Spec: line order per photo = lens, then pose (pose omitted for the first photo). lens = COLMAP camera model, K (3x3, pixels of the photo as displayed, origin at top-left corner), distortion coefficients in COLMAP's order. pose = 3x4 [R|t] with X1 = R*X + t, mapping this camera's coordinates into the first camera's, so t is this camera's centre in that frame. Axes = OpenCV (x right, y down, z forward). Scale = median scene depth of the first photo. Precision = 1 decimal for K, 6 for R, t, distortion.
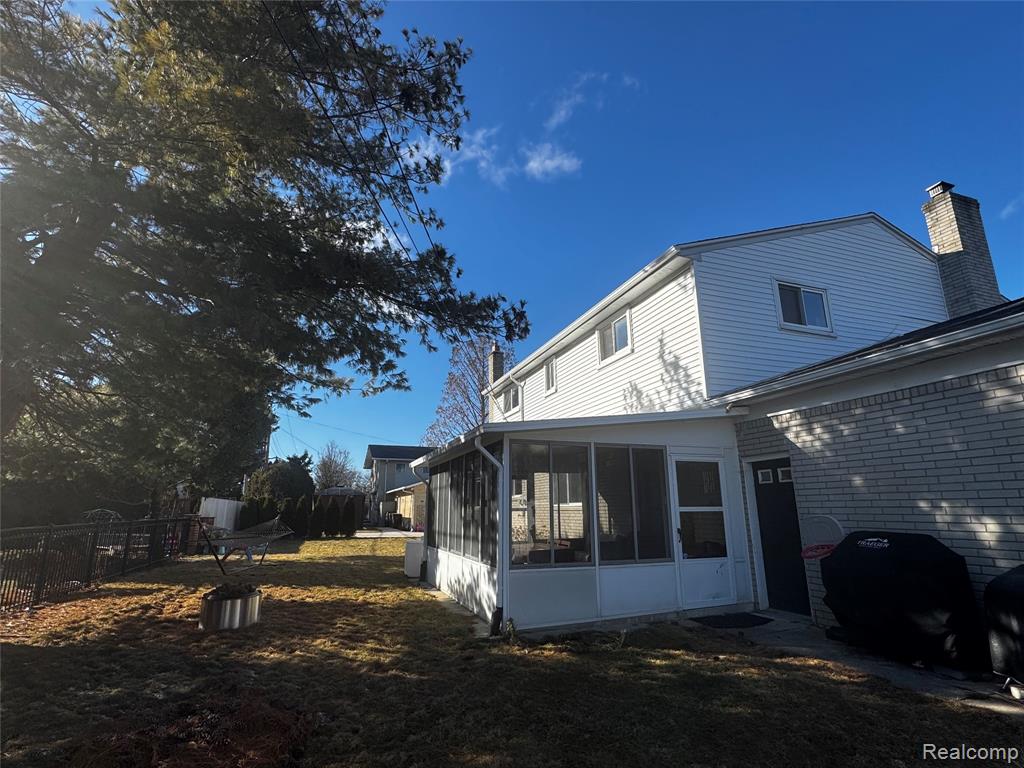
lens RADIAL K [[508.3, 0, 512.0], [0, 508.3, 384.0], [0, 0, 1]] dist [0.000050, -0.000001]
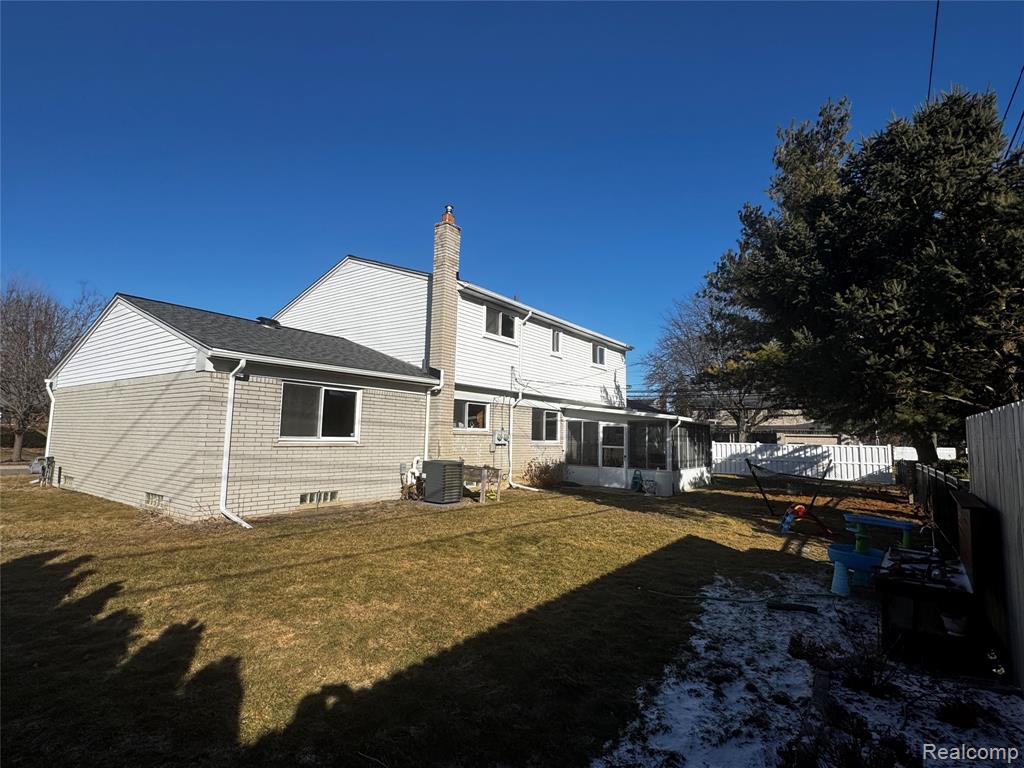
lens RADIAL K [[508.3, 0, 512.0], [0, 508.3, 384.0], [0, 0, 1]] dist [0.000050, -0.000001]
pose [[-0.572929, 0.078383, 0.815848, -1.313650], [-0.223749, 0.942648, -0.247693, 0.623028], [-0.788472, -0.324455, -0.522532, 2.533172]]
